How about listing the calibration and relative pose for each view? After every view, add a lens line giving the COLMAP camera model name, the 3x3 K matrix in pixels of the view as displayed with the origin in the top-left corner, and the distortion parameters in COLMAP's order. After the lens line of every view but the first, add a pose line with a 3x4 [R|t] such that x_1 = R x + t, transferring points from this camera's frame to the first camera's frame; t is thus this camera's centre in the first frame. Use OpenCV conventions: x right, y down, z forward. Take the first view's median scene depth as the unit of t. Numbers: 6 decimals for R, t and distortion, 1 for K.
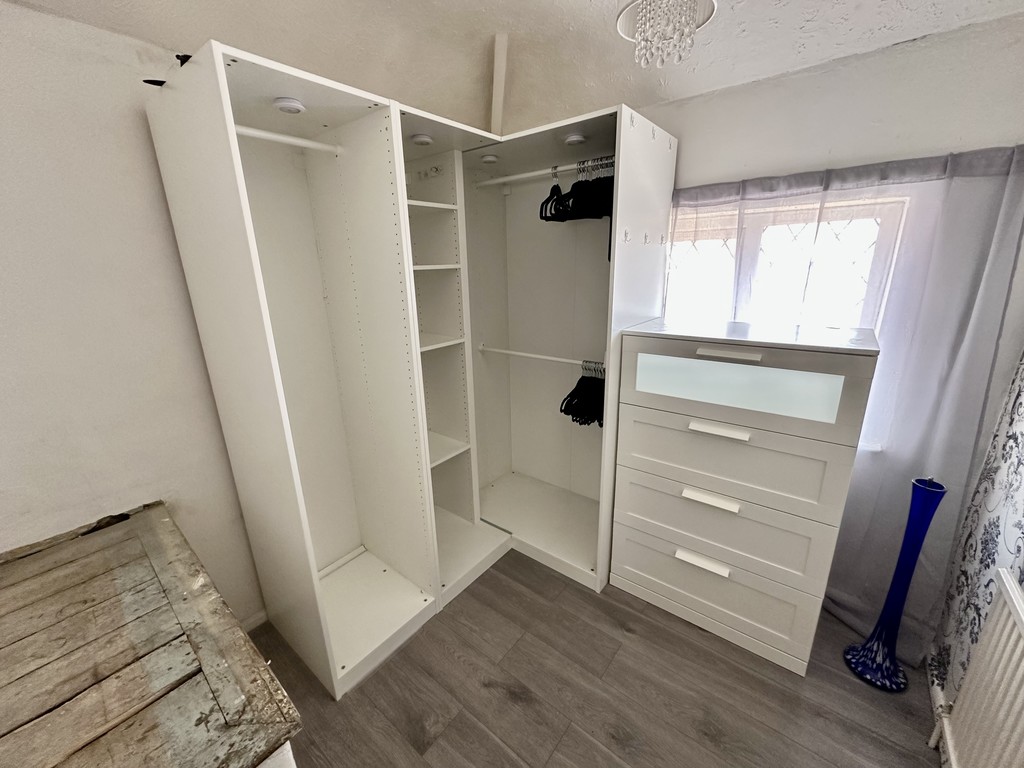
lens RADIAL K [[409.4, 0, 512.7], [0, 409.4, 385.0], [0, 0, 1]] dist [-0.002459, 0.000082]
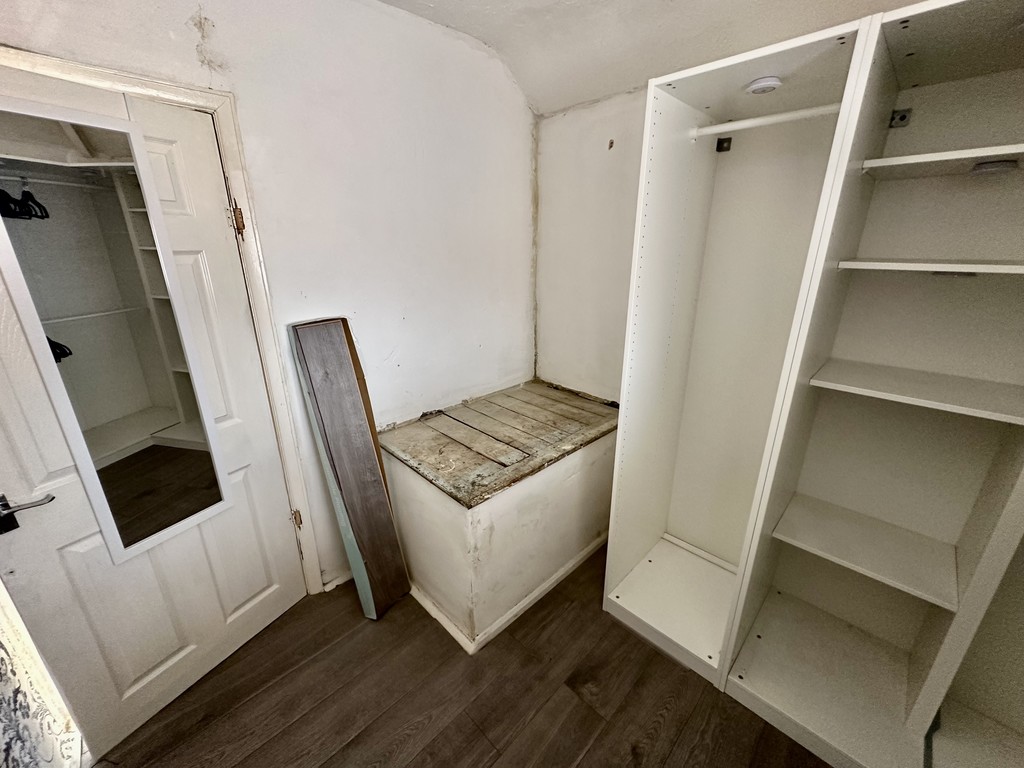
lens RADIAL K [[409.4, 0, 507.8], [0, 409.4, 384.3], [0, 0, 1]] dist [-0.002459, 0.000082]
pose [[-0.122800, 0.349186, -0.928972, 0.613220], [-0.276462, 0.886967, 0.369942, -0.248228], [0.953147, 0.302255, -0.012383, 0.630533]]
